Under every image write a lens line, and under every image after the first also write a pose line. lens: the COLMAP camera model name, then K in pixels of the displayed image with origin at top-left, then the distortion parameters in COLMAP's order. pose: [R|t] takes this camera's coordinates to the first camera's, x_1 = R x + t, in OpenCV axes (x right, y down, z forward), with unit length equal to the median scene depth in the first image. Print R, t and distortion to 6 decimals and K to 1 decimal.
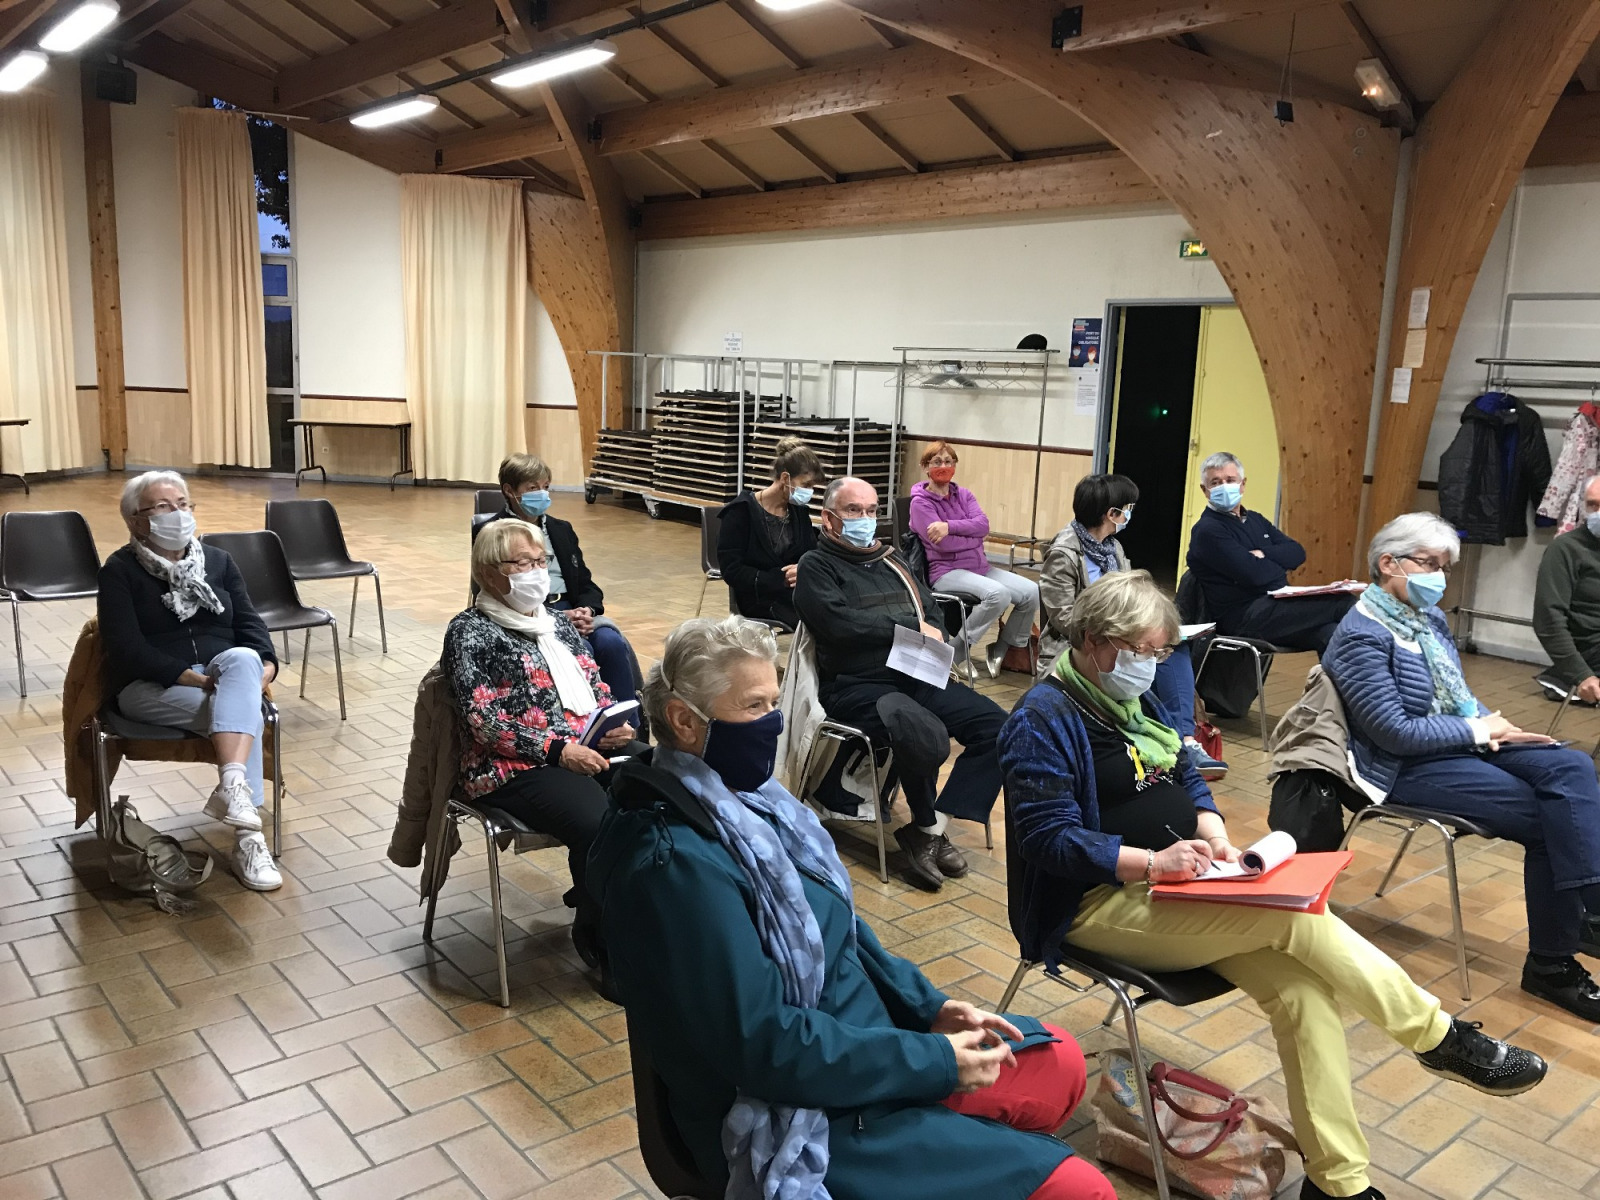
lens RADIAL K [[1302.3, 0, 787.1], [0, 1302.3, 592.5], [0, 0, 1]] dist [0.036511, -0.035707]
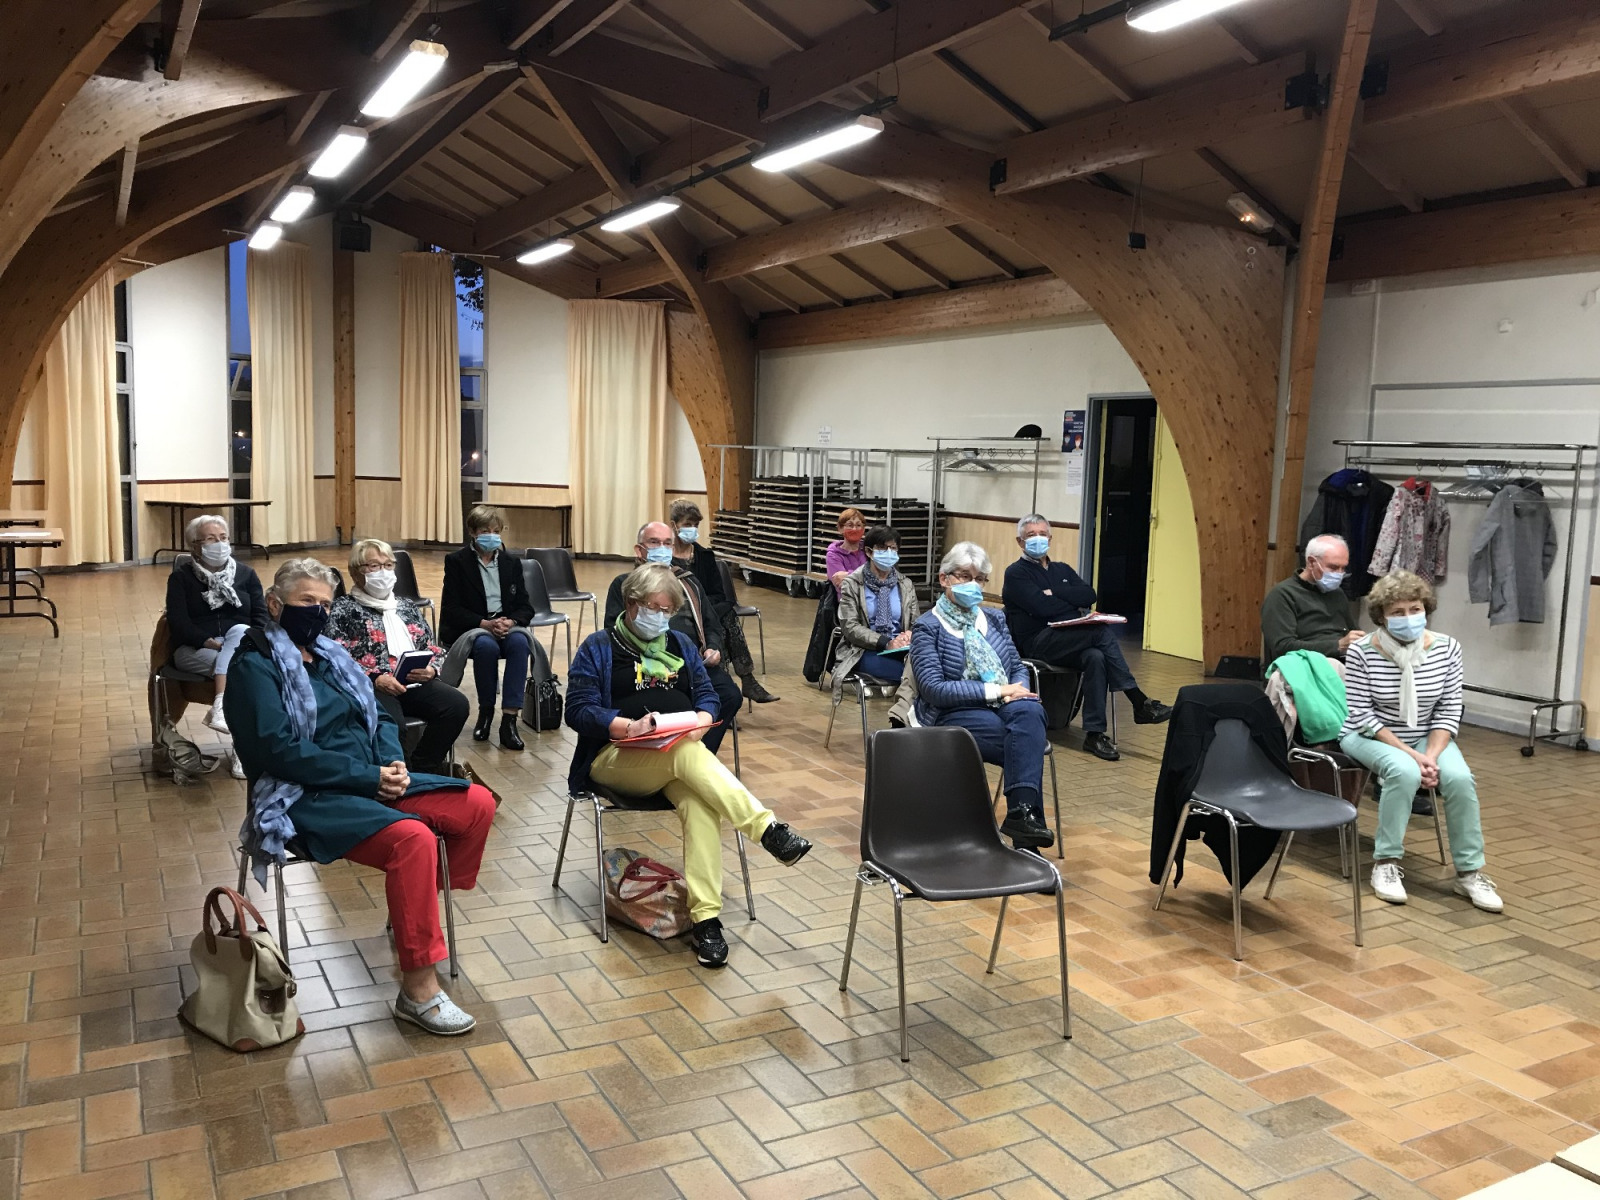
lens RADIAL K [[1302.3, 0, 783.5], [0, 1302.3, 593.5], [0, 0, 1]] dist [0.036511, -0.035707]
pose [[0.978772, 0.015602, -0.204358, 0.202980], [-0.030284, 0.997163, -0.068914, 0.035534], [0.202703, 0.073640, 0.976467, -0.150887]]
